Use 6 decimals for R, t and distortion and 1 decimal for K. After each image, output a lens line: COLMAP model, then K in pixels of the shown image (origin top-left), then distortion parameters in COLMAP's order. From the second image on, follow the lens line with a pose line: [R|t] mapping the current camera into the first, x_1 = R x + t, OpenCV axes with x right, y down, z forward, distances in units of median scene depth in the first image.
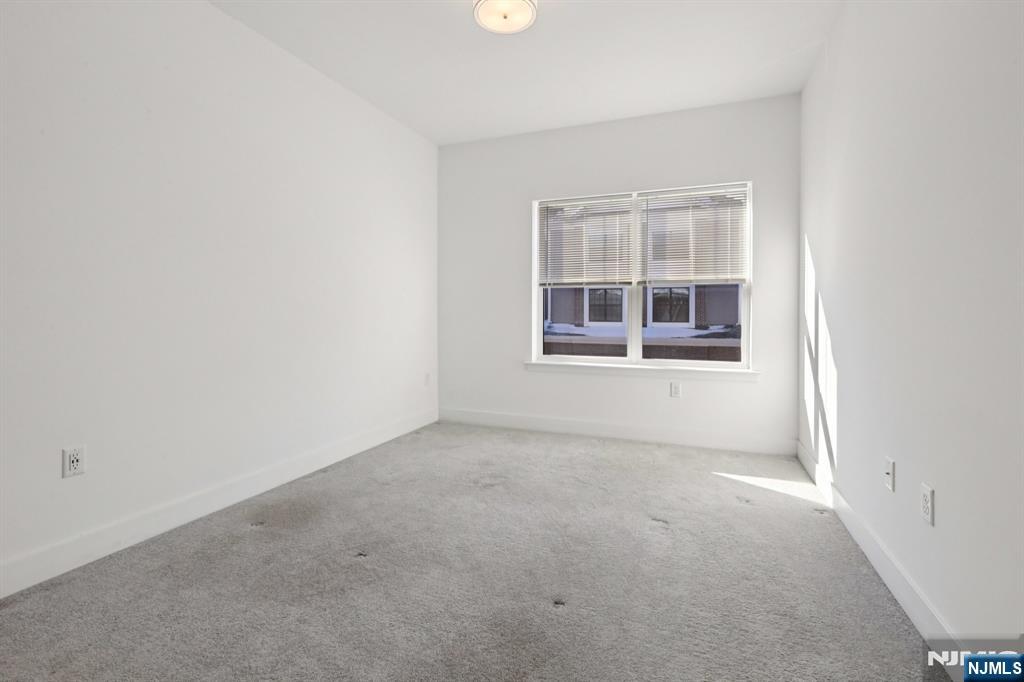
lens RADIAL K [[465.7, 0, 496.4], [0, 465.7, 323.4], [0, 0, 1]] dist [0.001484, 0.000699]
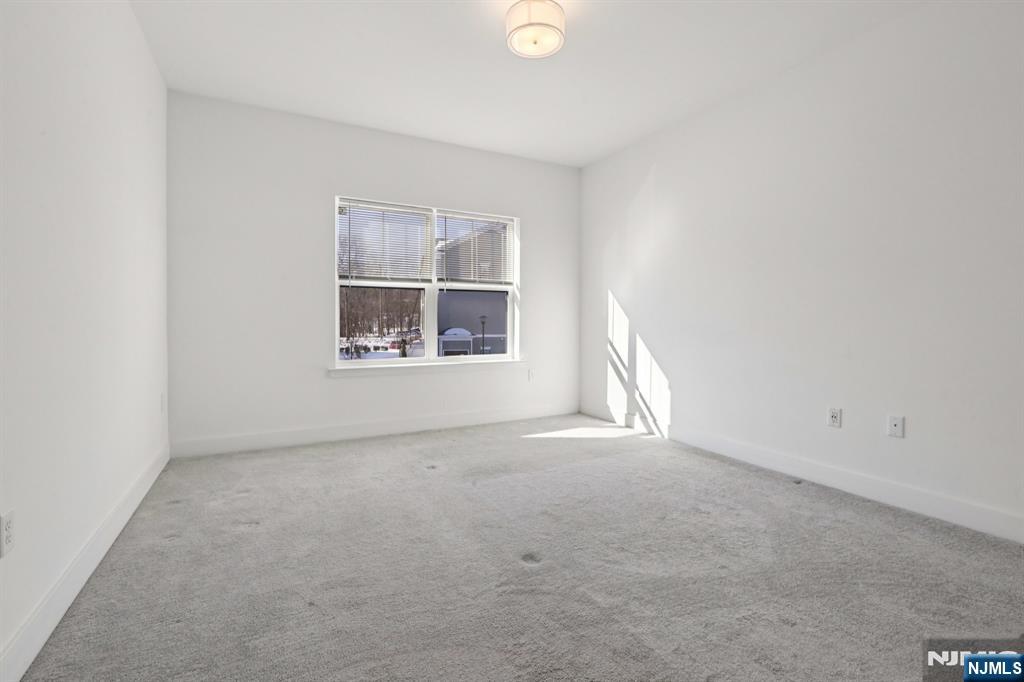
lens RADIAL K [[435.4, 0, 509.4], [0, 435.4, 334.9], [0, 0, 1]] dist [0.002287, 0.000049]
pose [[0.656819, -0.028167, 0.753522, -0.394719], [0.010711, 0.999550, 0.028027, -0.005353], [-0.753972, -0.010337, 0.656825, 0.182848]]
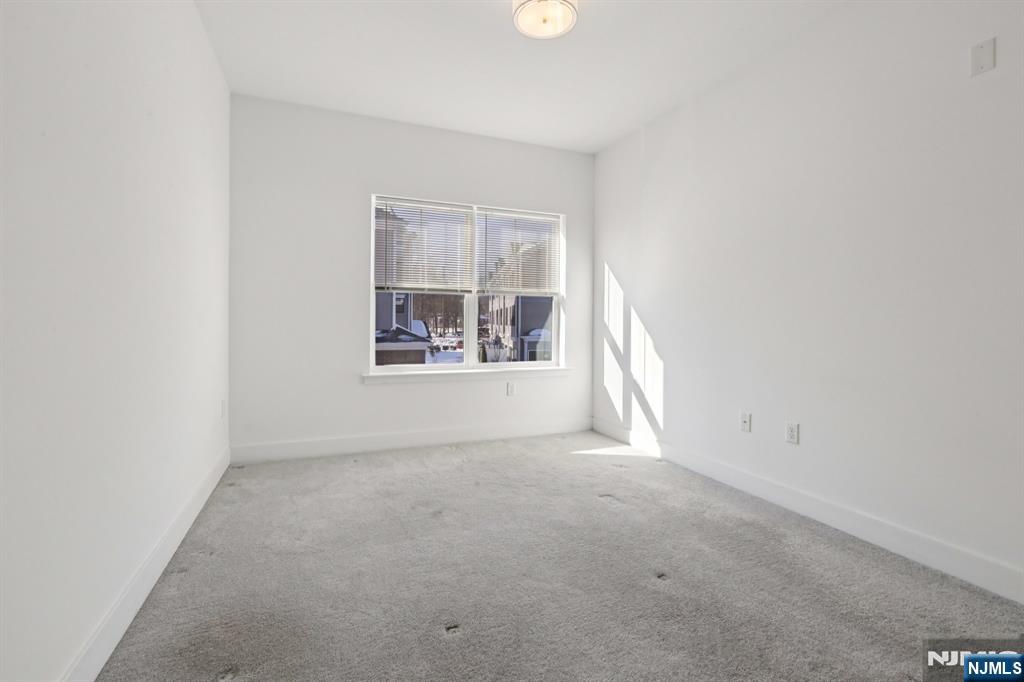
lens RADIAL K [[465.7, 0, 530.5], [0, 465.7, 329.4], [0, 0, 1]] dist [0.001484, 0.000699]
pose [[0.708815, -0.008669, 0.705341, -0.372409], [0.007856, 0.999959, 0.004396, -0.005425], [-0.705351, 0.002425, 0.708854, 0.172274]]
